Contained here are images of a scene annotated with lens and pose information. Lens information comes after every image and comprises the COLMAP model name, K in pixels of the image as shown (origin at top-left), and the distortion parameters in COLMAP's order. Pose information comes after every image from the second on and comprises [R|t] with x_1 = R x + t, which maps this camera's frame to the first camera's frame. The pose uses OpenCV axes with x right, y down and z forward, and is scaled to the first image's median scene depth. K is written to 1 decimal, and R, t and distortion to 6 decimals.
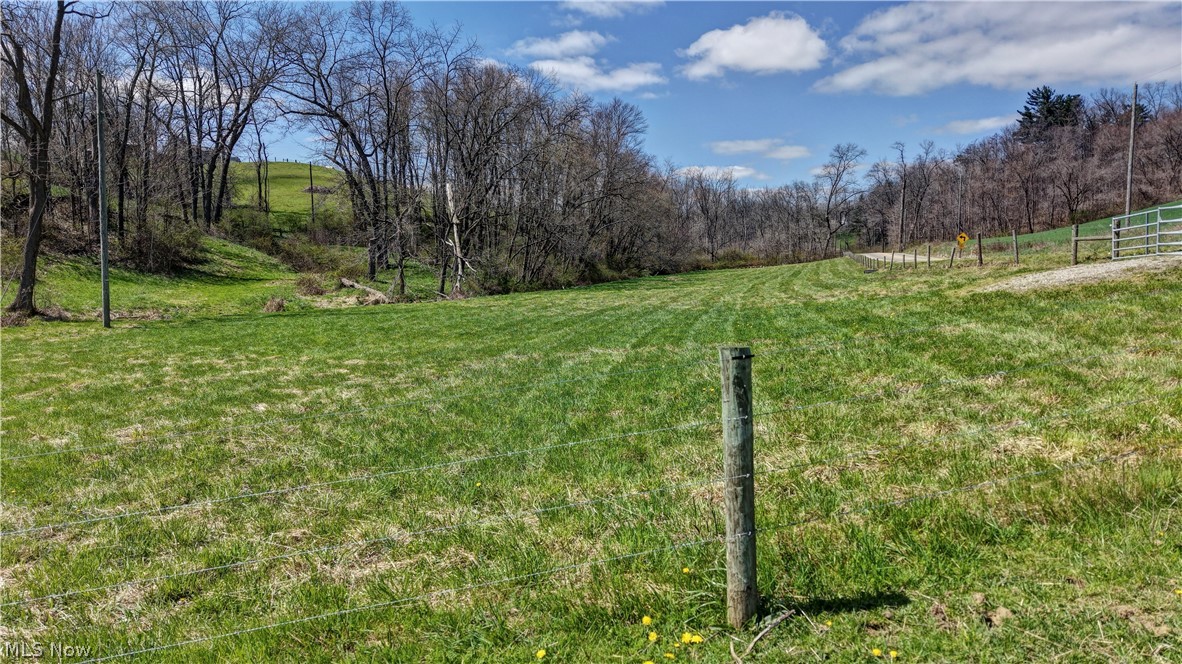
lens RADIAL K [[793.3, 0, 593.1], [0, 793.3, 336.2], [0, 0, 1]] dist [0.044386, -0.043751]
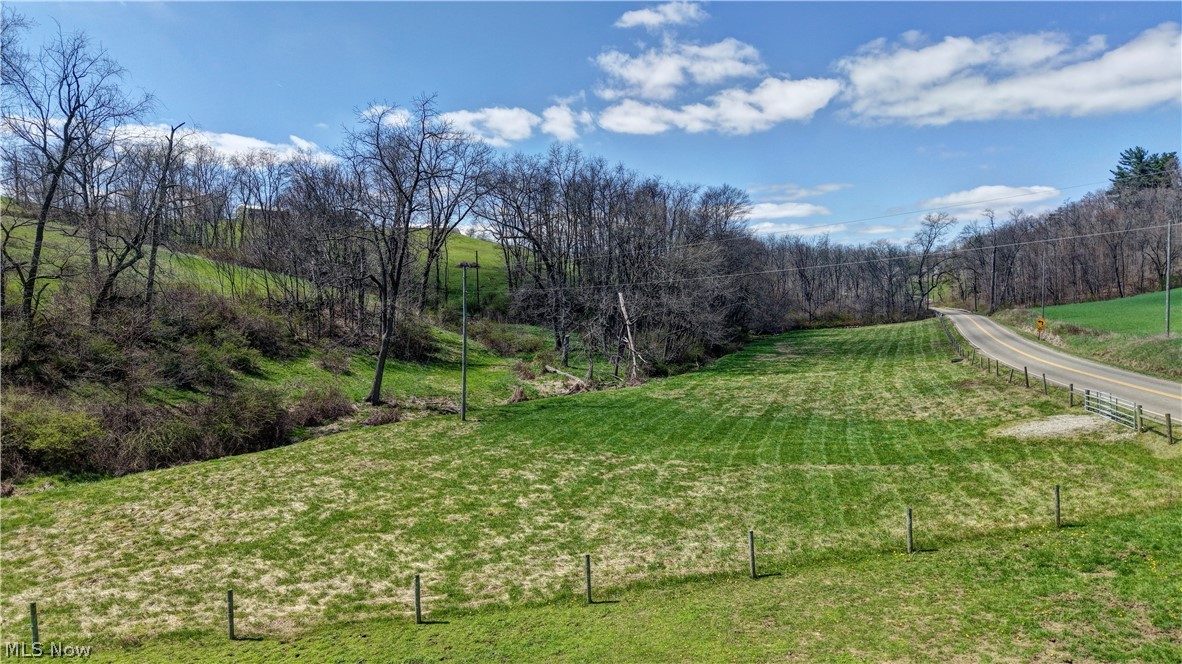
lens RADIAL K [[793.3, 0, 594.5], [0, 793.3, 324.2], [0, 0, 1]] dist [0.044386, -0.043751]
pose [[0.994654, 0.001050, -0.103263, -0.055927], [-0.007626, 0.997965, -0.063305, -0.034720], [0.102987, 0.063754, 0.992637, -0.191880]]
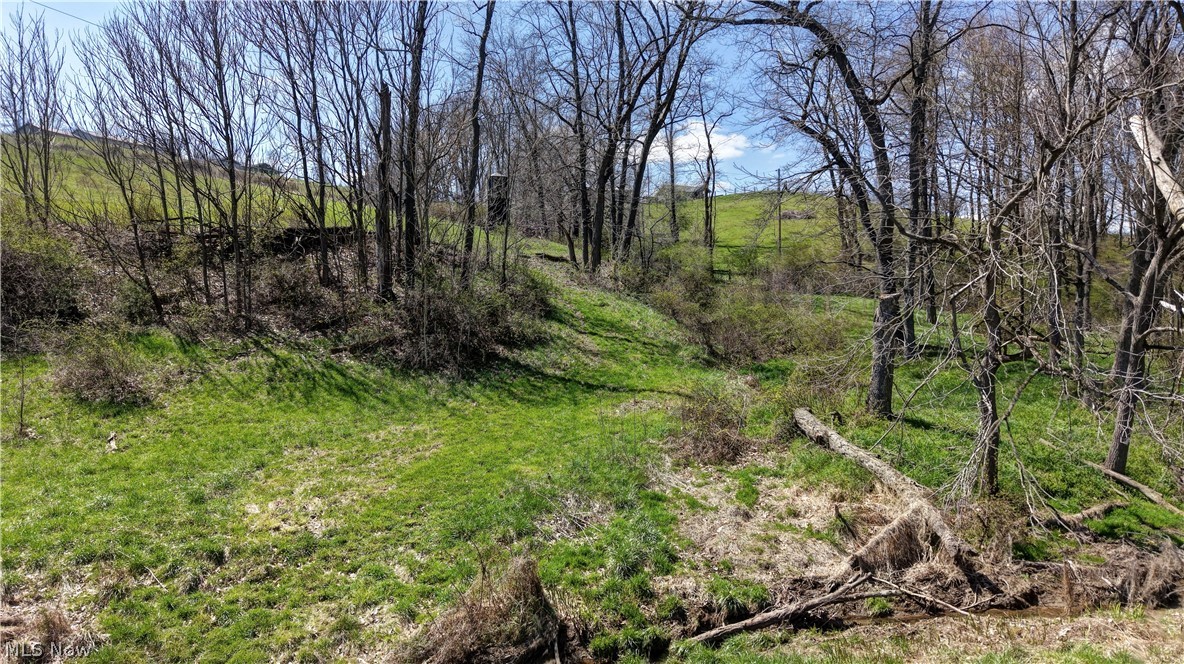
lens RADIAL K [[807.8, 0, 593.1], [0, 807.8, 335.1], [0, 0, 1]] dist [0.025055, -0.001600]
pose [[0.833379, 0.015783, -0.552476, -0.114410], [-0.042959, 0.998418, -0.036279, -0.052259], [0.551029, 0.053968, 0.832739, 0.386630]]
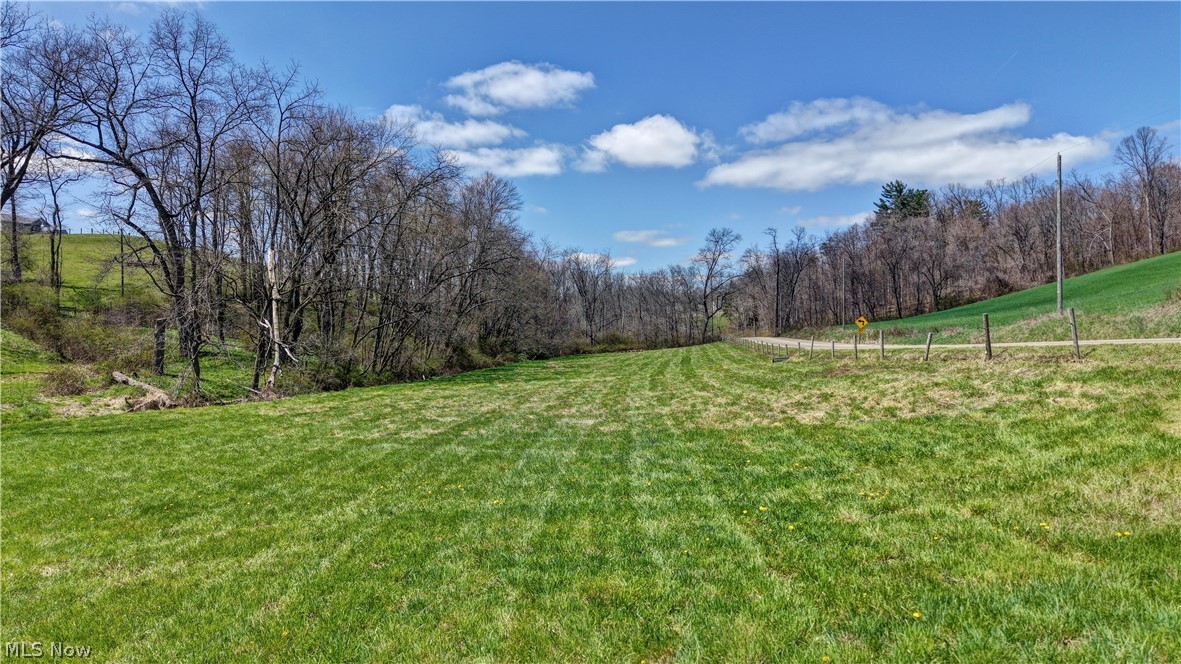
lens RADIAL K [[792.7, 0, 594.4], [0, 792.7, 340.2], [0, 0, 1]] dist [0.044386, -0.043751]
pose [[0.987589, 0.000266, 0.157058, 0.006598], [0.015228, 0.995125, -0.097440, -0.012944], [-0.156318, 0.098623, 0.982771, 0.113953]]
